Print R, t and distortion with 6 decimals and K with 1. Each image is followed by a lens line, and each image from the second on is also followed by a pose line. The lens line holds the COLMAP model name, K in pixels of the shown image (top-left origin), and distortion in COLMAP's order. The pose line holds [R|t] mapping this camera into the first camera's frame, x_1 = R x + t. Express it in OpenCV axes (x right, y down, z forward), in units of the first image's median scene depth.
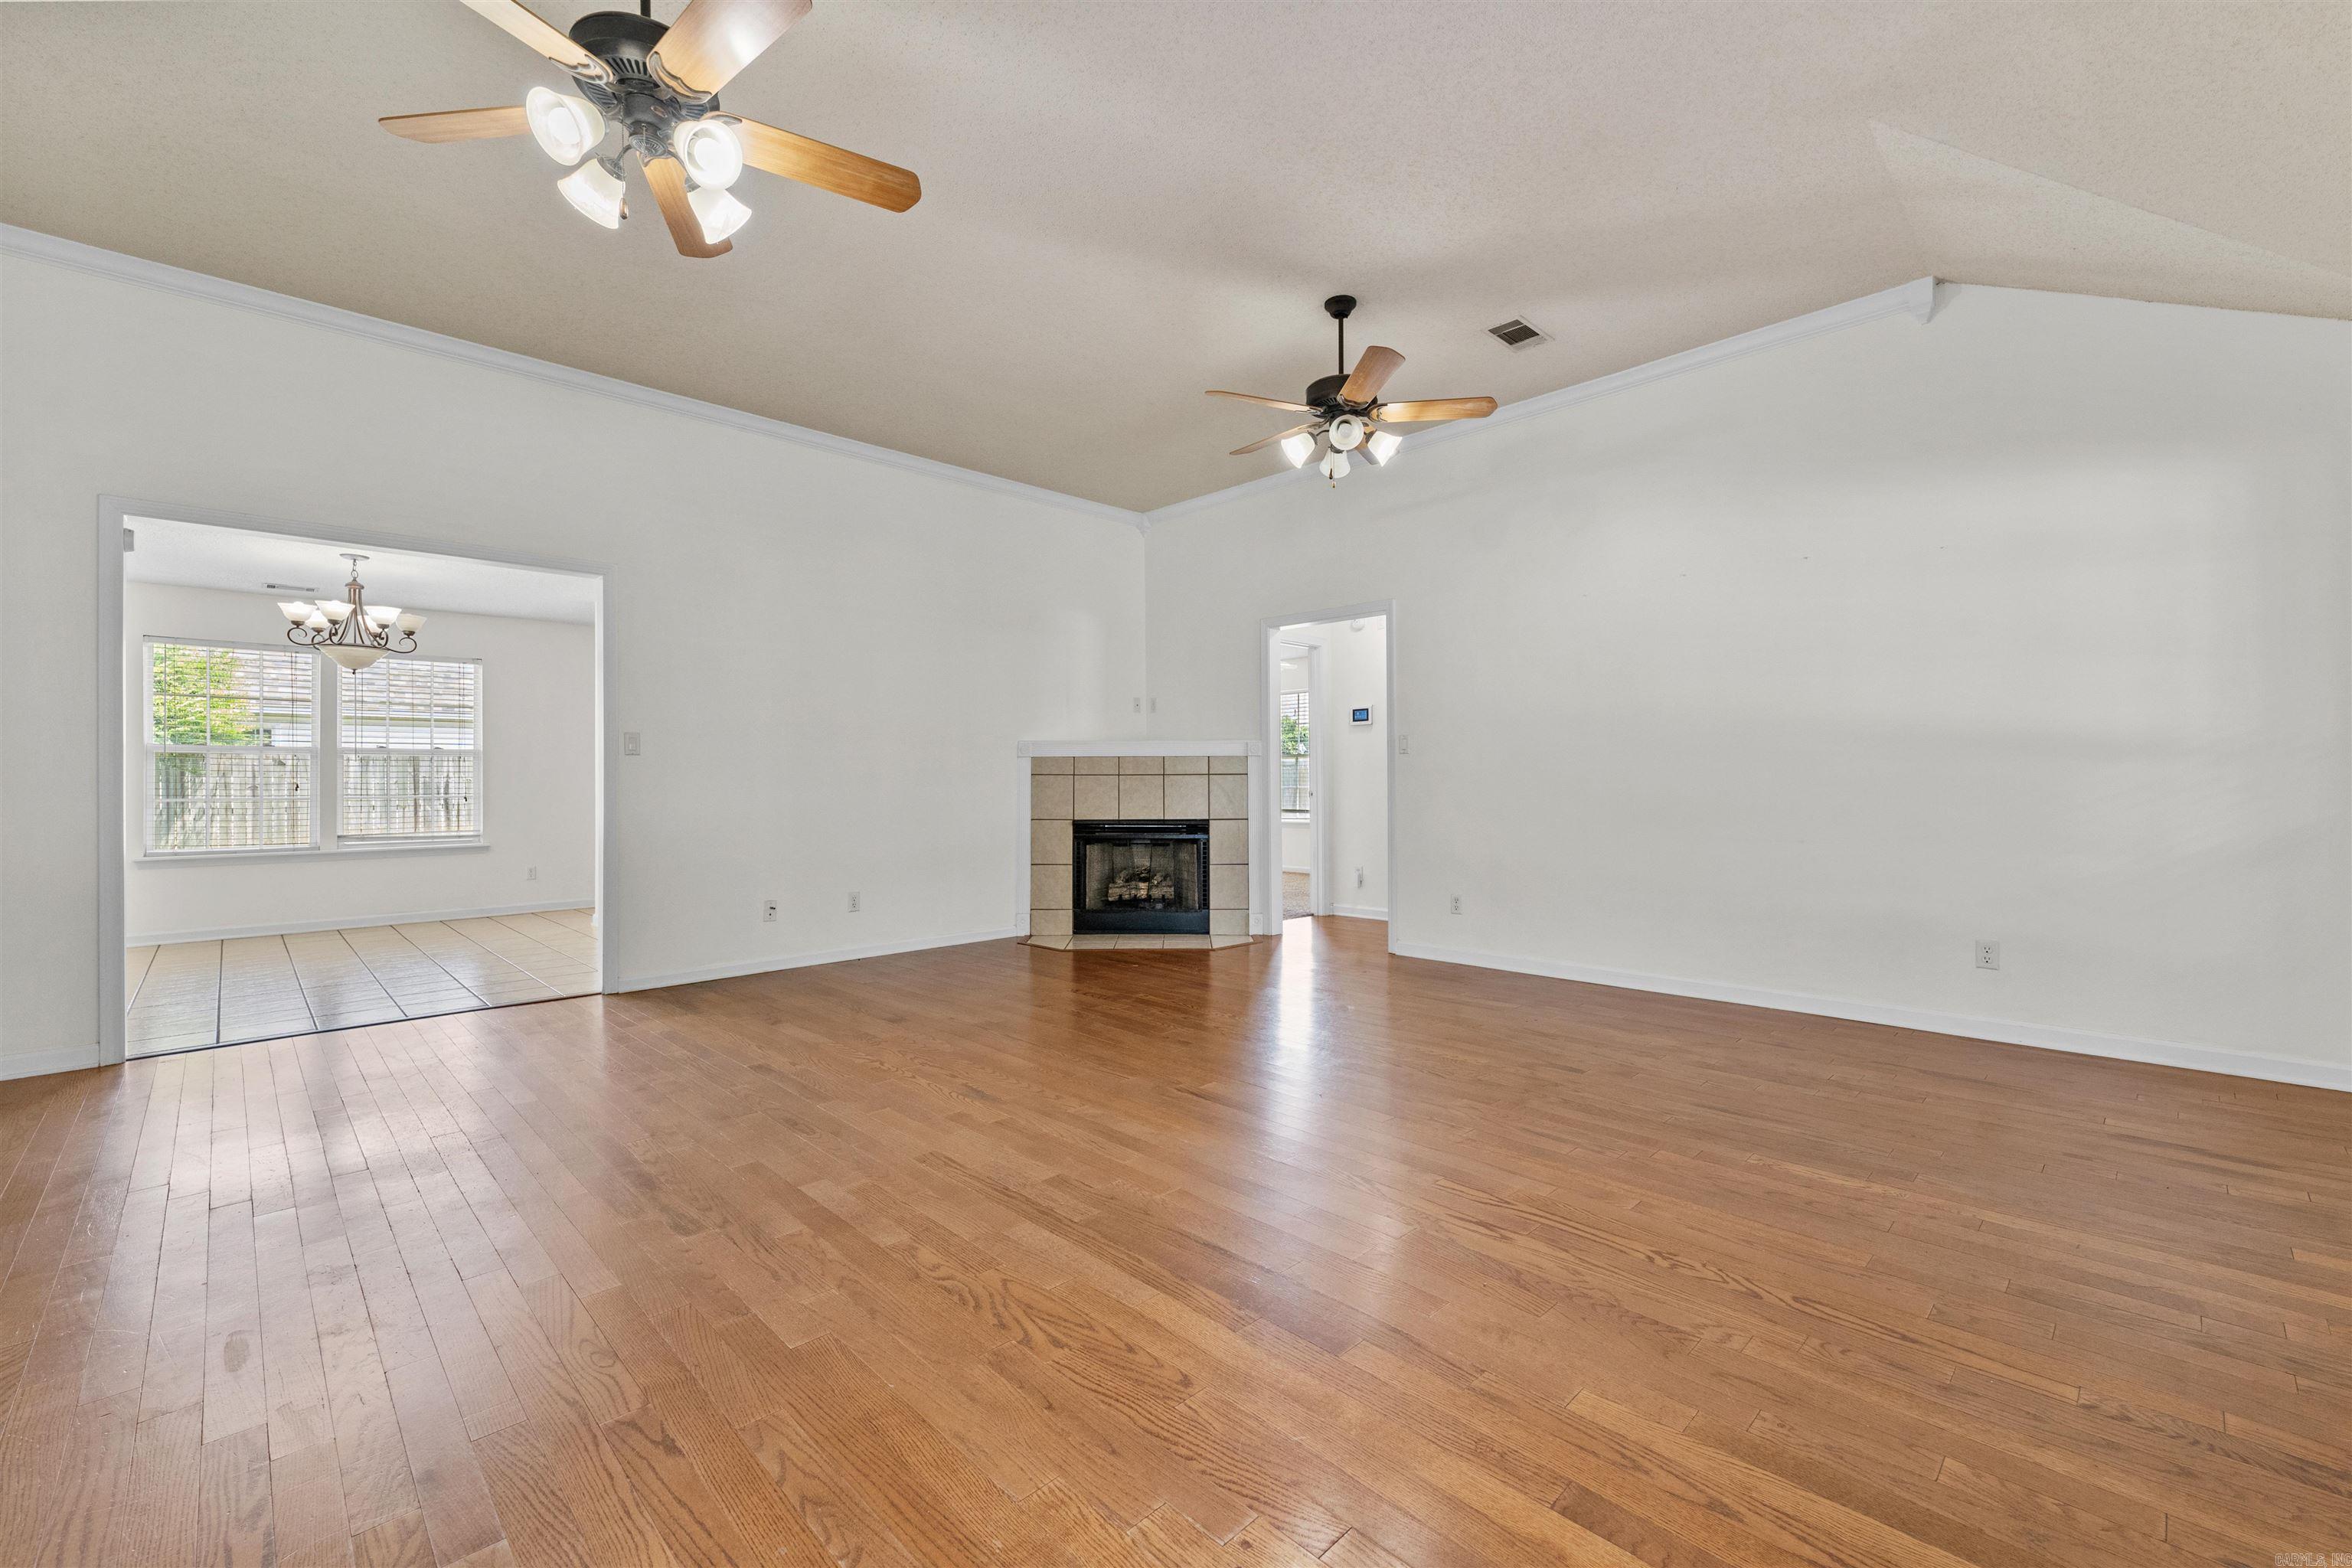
lens RADIAL K [[958.4, 0, 1176.0], [0, 958.4, 784.0], [0, 0, 1]] dist [0.002567, 0.000111]
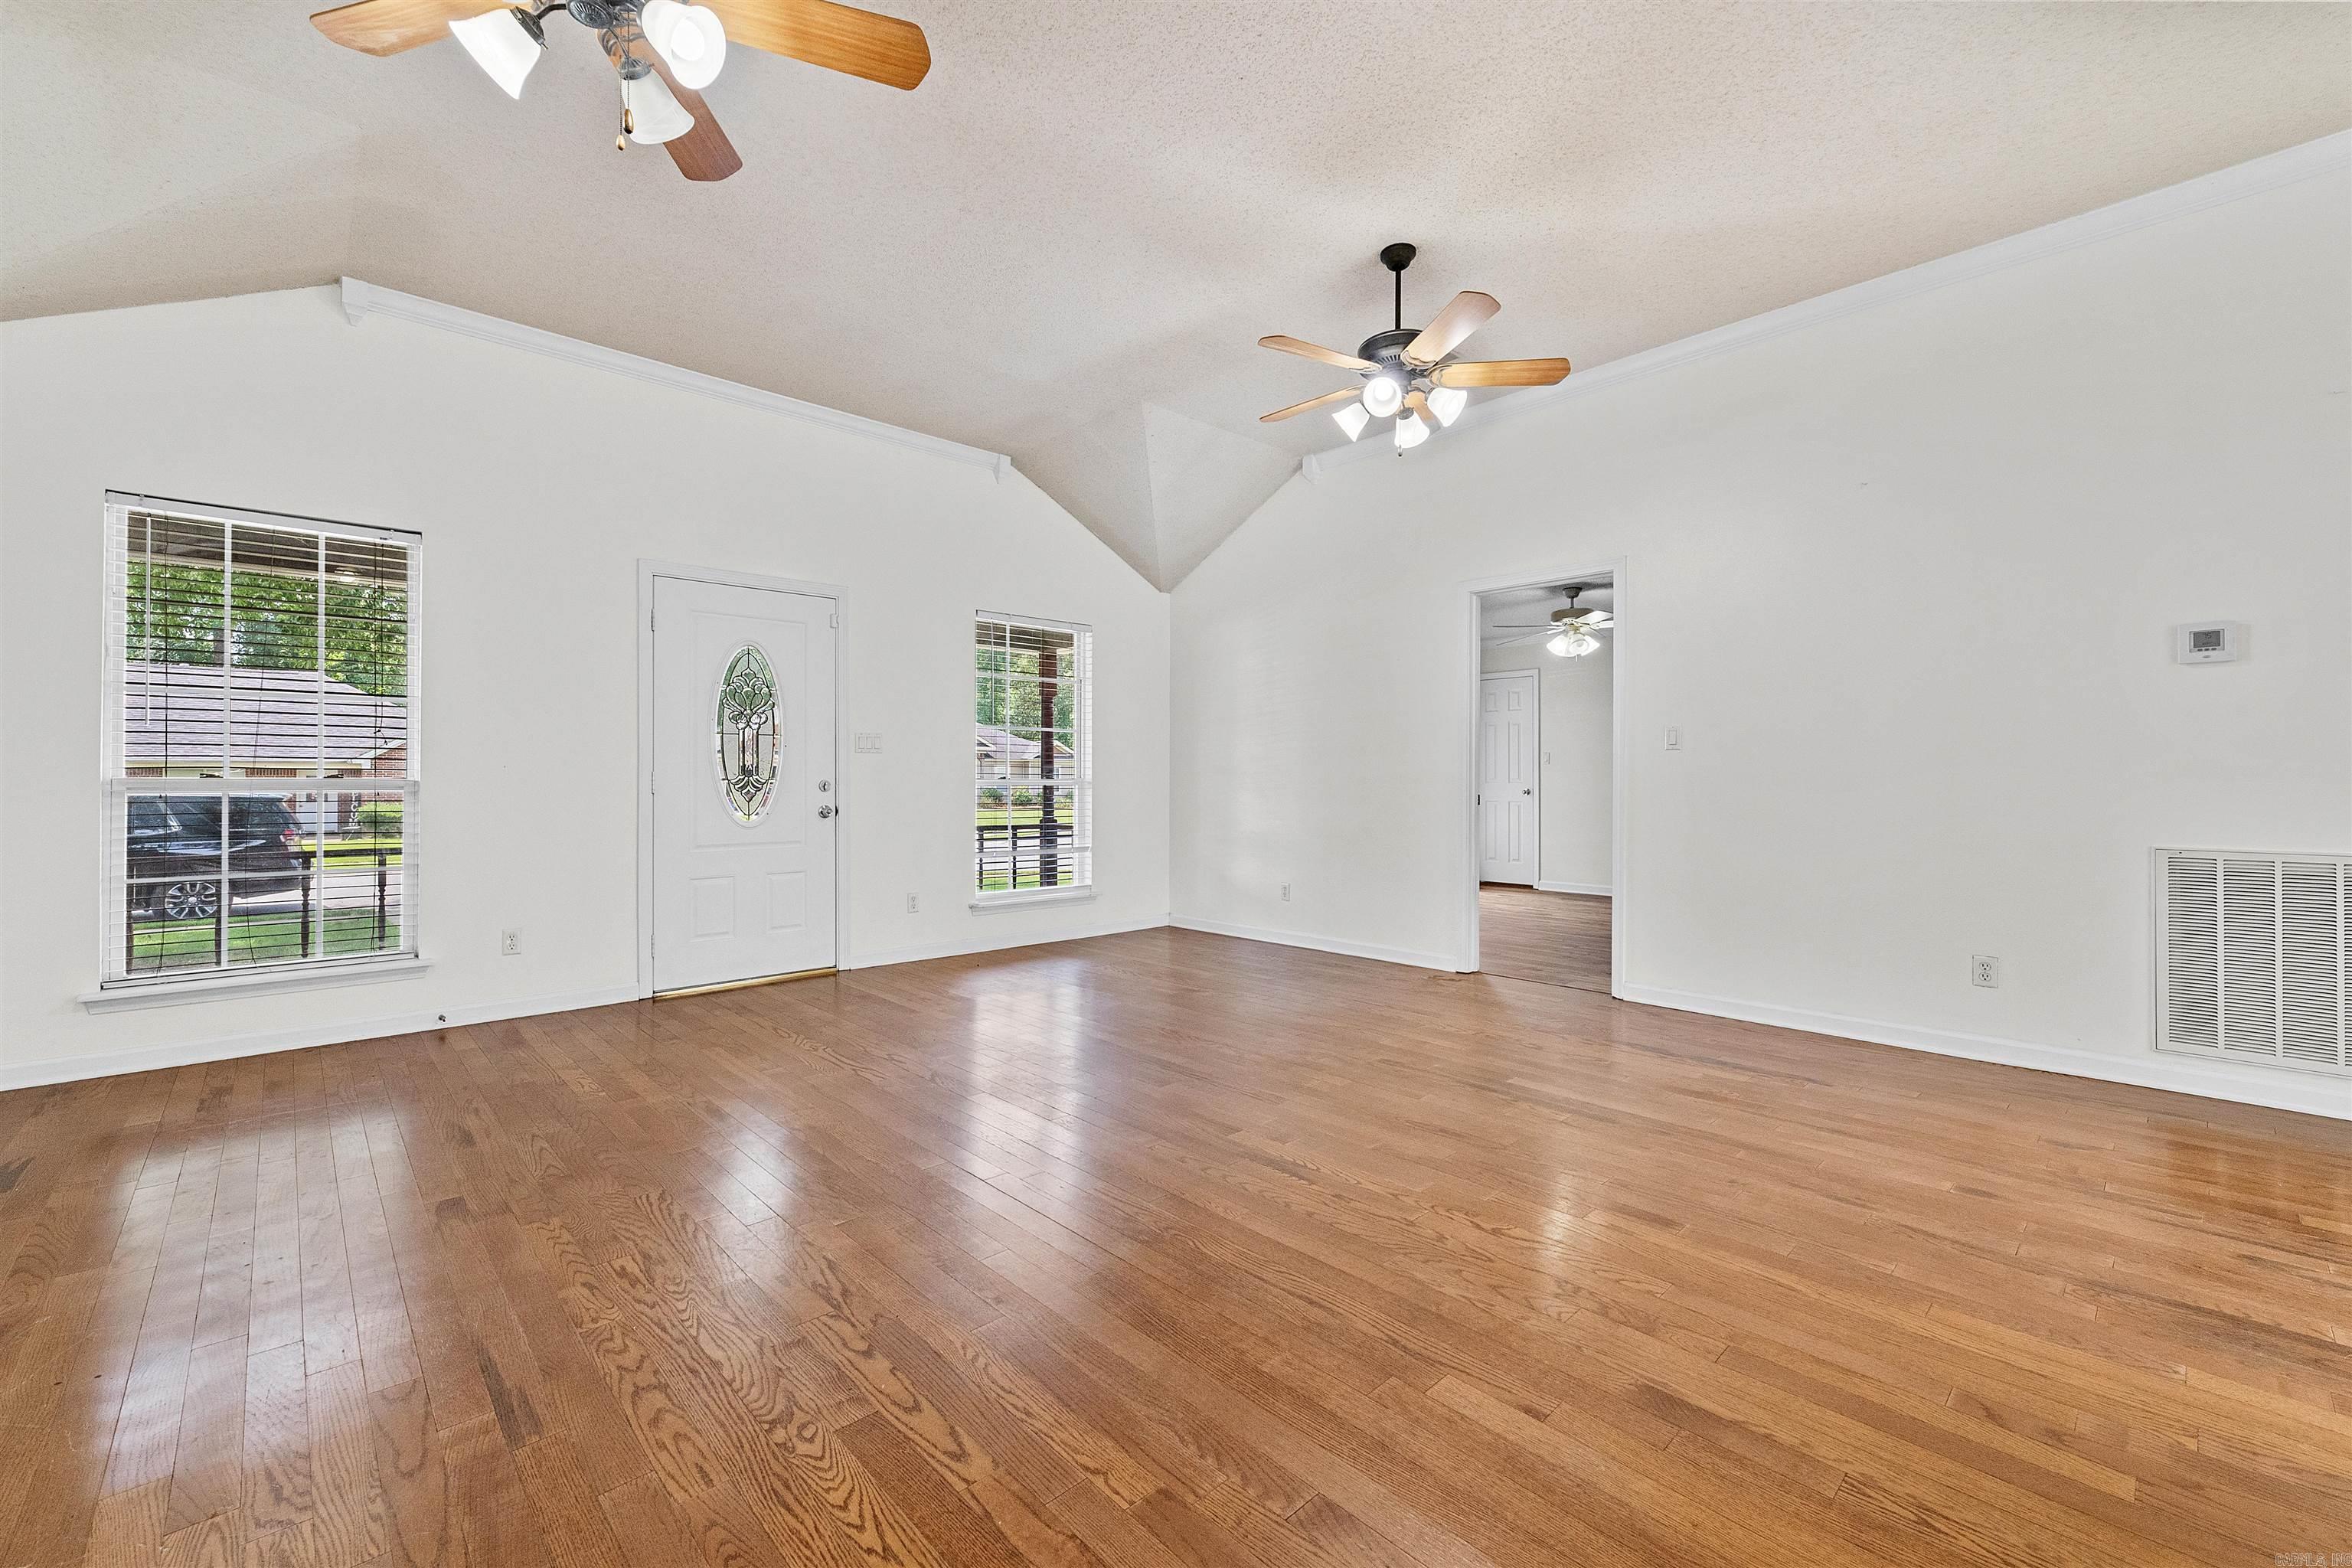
lens RADIAL K [[956.4, 0, 1181.4], [0, 956.4, 777.1], [0, 0, 1]] dist [0.021826, -0.012131]
pose [[-0.999811, 0.005397, 0.018679, -0.100204], [0.005369, 0.999984, -0.001532, -0.004928], [-0.018687, -0.001432, -0.999824, 1.324047]]
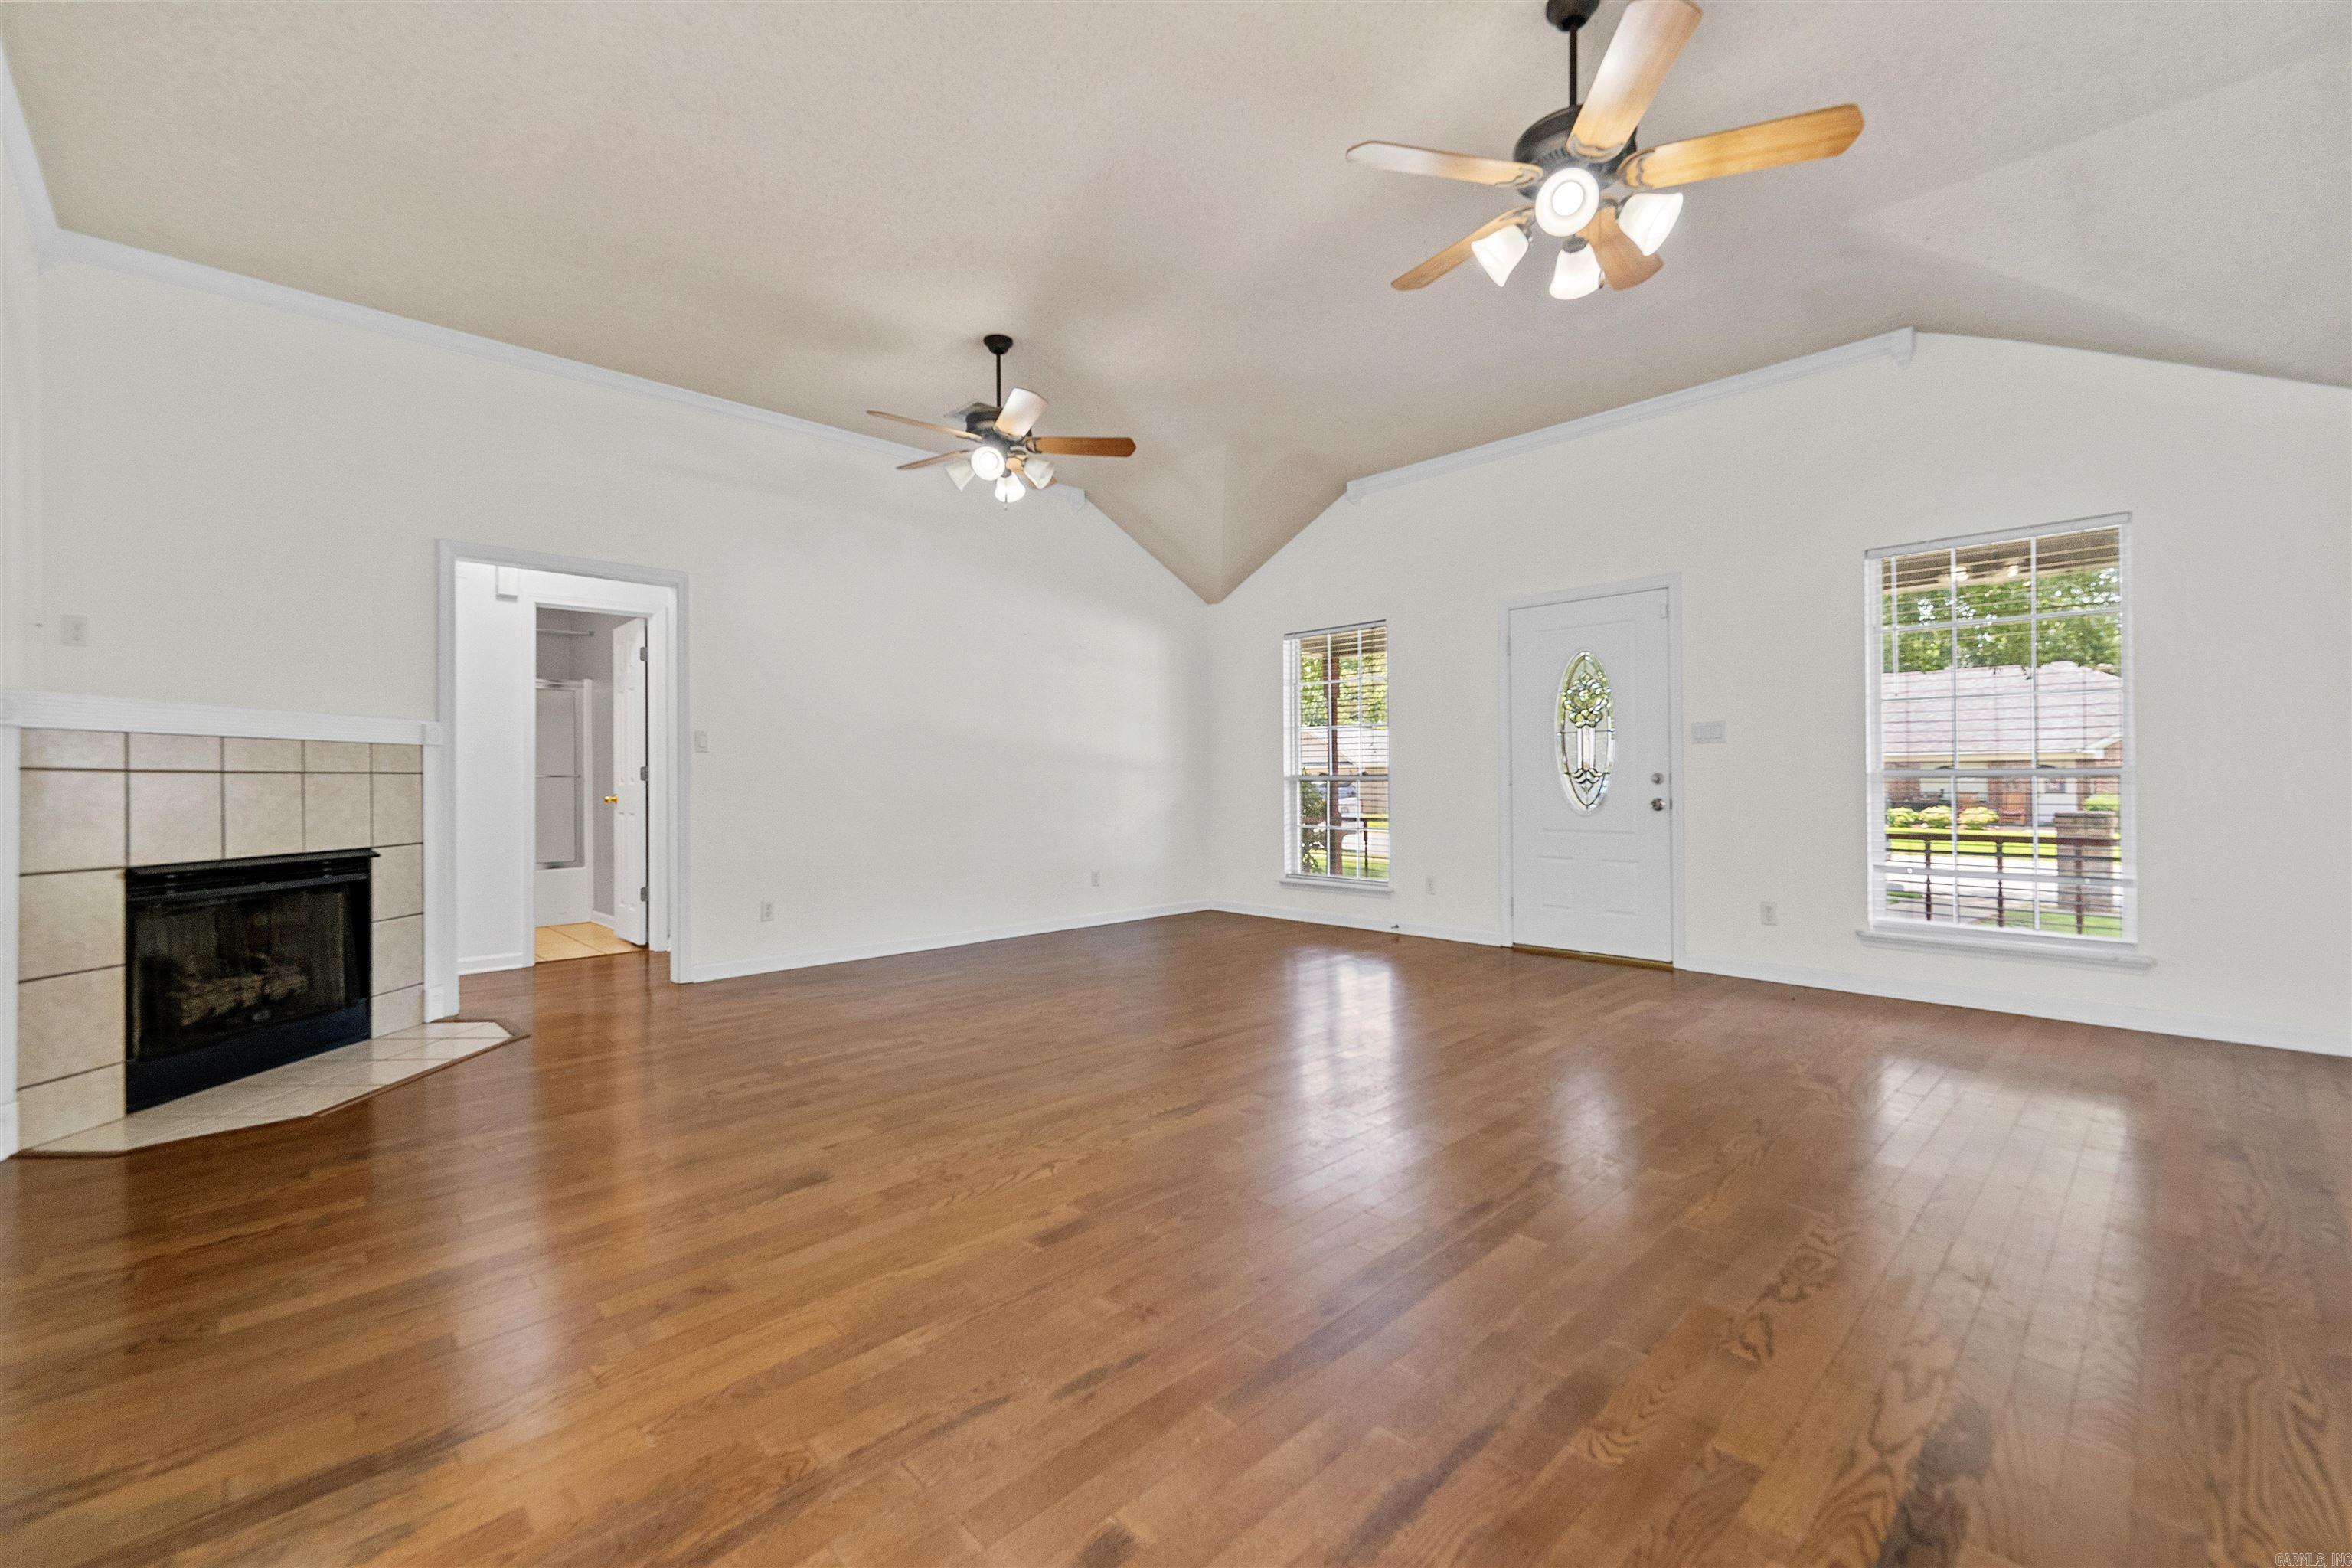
lens RADIAL K [[976.5, 0, 1168.2], [0, 976.5, 774.5], [0, 0, 1]] dist [-0.001624, 0.000042]
pose [[0.018901, 0.009611, 0.999775, -0.850979], [0.009416, 0.999908, -0.009790, 0.003115], [-0.999777, 0.009599, 0.018809, 0.726271]]
